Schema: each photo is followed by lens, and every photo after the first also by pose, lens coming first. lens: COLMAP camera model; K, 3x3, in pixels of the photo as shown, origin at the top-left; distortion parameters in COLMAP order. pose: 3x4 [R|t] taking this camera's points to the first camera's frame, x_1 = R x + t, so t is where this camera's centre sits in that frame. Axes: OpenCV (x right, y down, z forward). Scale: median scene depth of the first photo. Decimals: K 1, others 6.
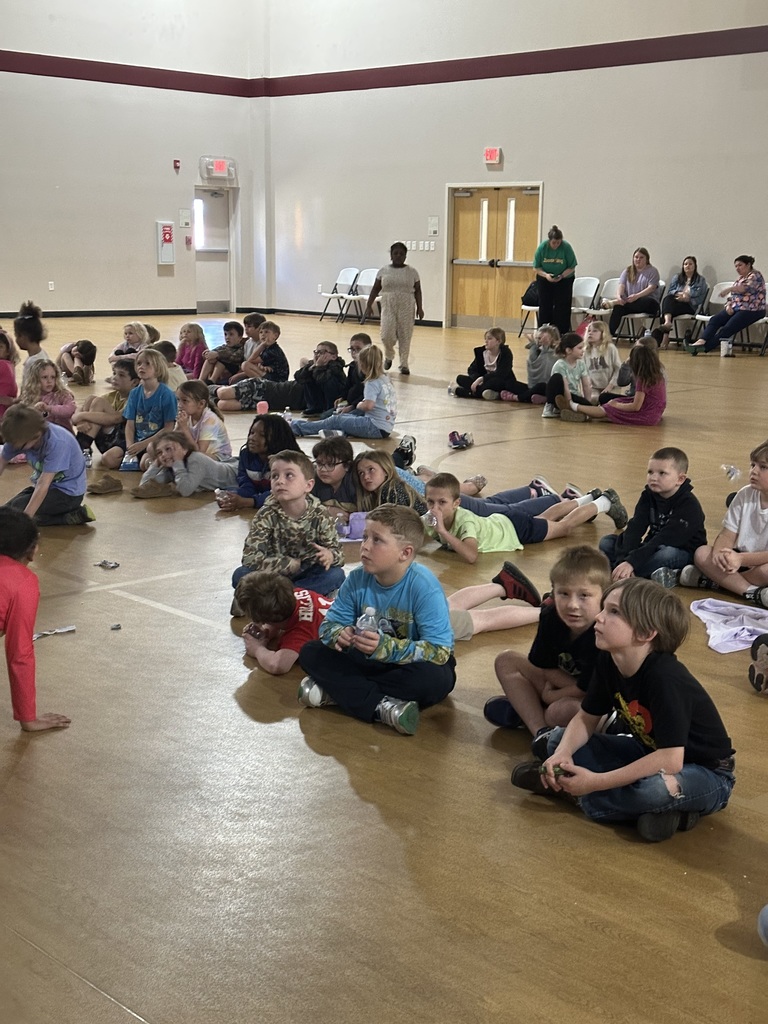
lens RADIAL K [[1432.4, 0, 386.8], [0, 1432.4, 515.2], [0, 0, 1]] dist [0.158890, 0.000000]
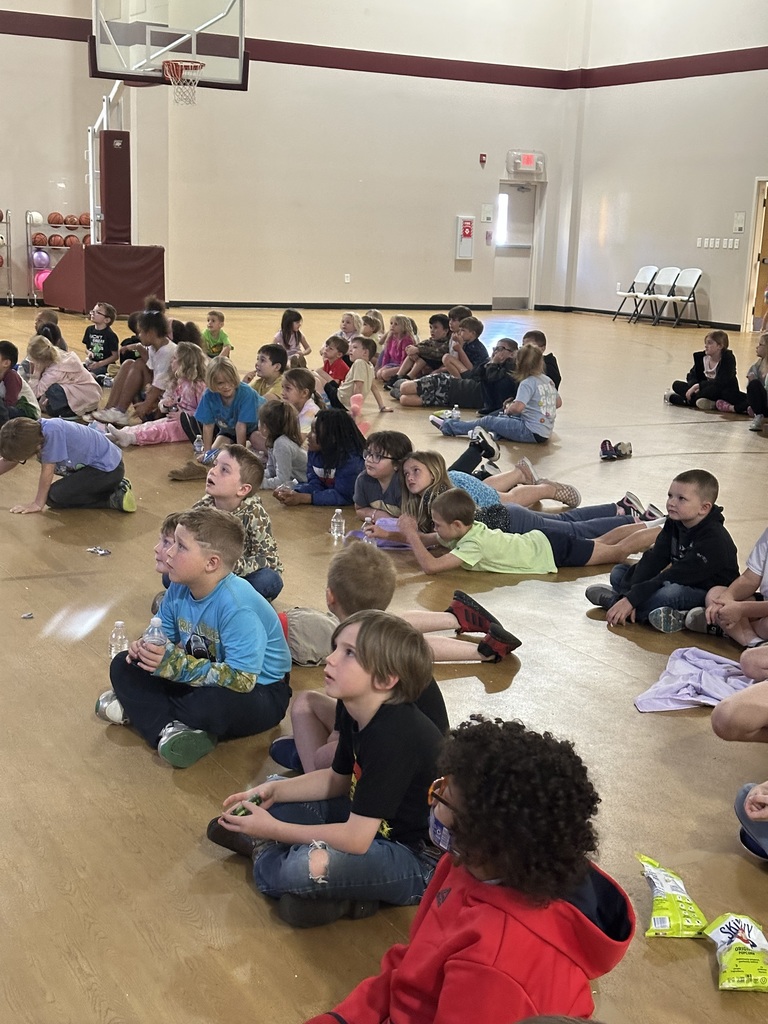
lens RADIAL K [[1432.4, 0, 382.8], [0, 1432.4, 509.5], [0, 0, 1]] dist [0.158890, 0.000000]
pose [[0.961789, 0.074373, -0.263496, 0.121029], [-0.075302, 0.997139, 0.006584, -0.007274], [0.263232, 0.013509, 0.964638, 0.056261]]
